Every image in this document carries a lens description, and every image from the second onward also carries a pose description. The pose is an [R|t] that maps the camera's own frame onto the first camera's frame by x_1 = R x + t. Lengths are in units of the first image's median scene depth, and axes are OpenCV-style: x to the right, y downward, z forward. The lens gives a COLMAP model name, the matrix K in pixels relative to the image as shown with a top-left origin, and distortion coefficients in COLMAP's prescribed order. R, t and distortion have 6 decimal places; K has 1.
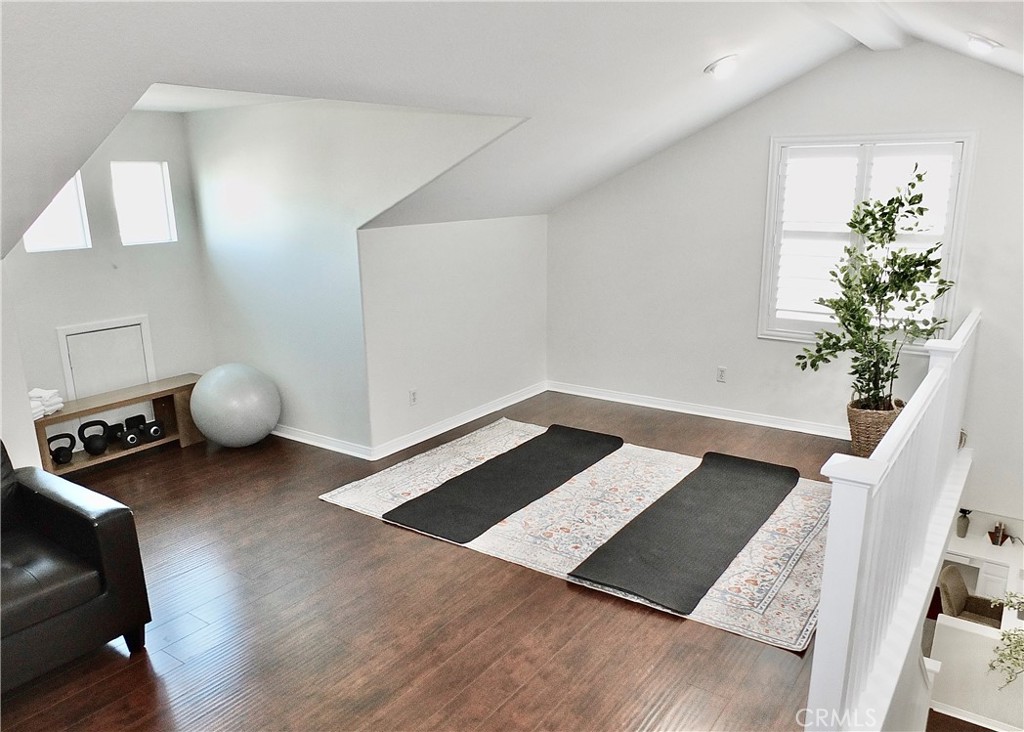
lens RADIAL K [[757.8, 0, 512.0], [0, 757.8, 399.5], [0, 0, 1]] dist [-0.072072, -0.004495]
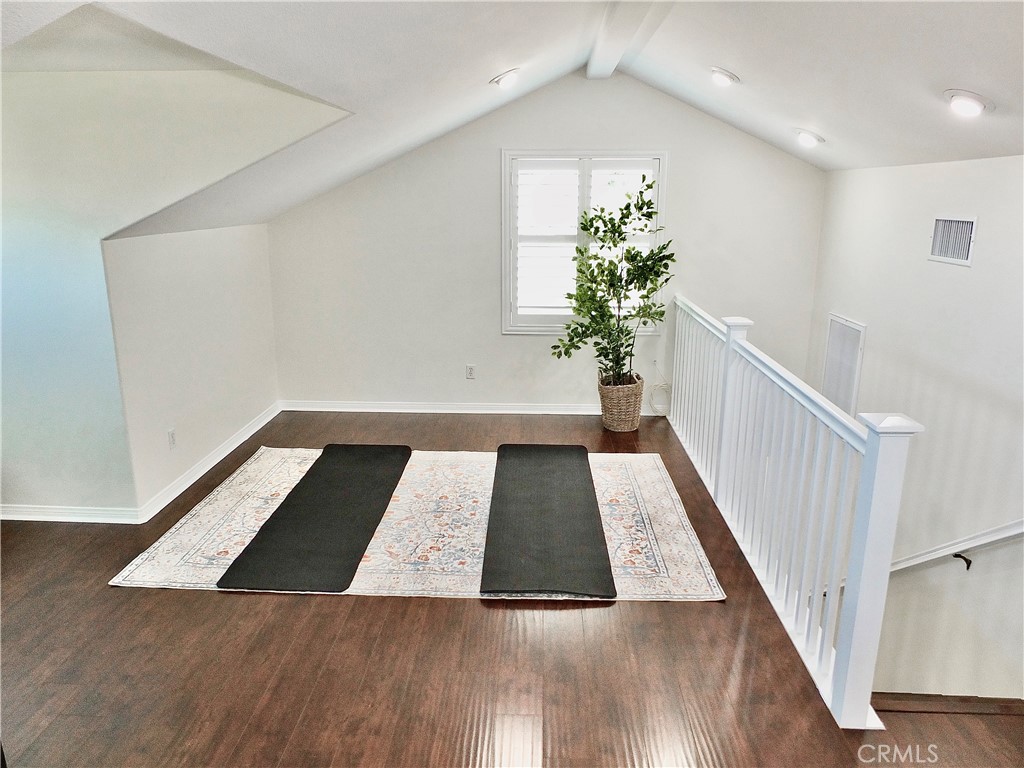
lens RADIAL K [[700.8, 0, 512.0], [0, 700.8, 384.0], [0, 0, 1]] dist [-0.061823, 0.002541]
pose [[0.837533, -0.122806, 0.532407, -0.238515], [0.136374, 0.990559, 0.013953, -0.025975], [-0.529095, 0.060920, 0.846373, 0.156252]]
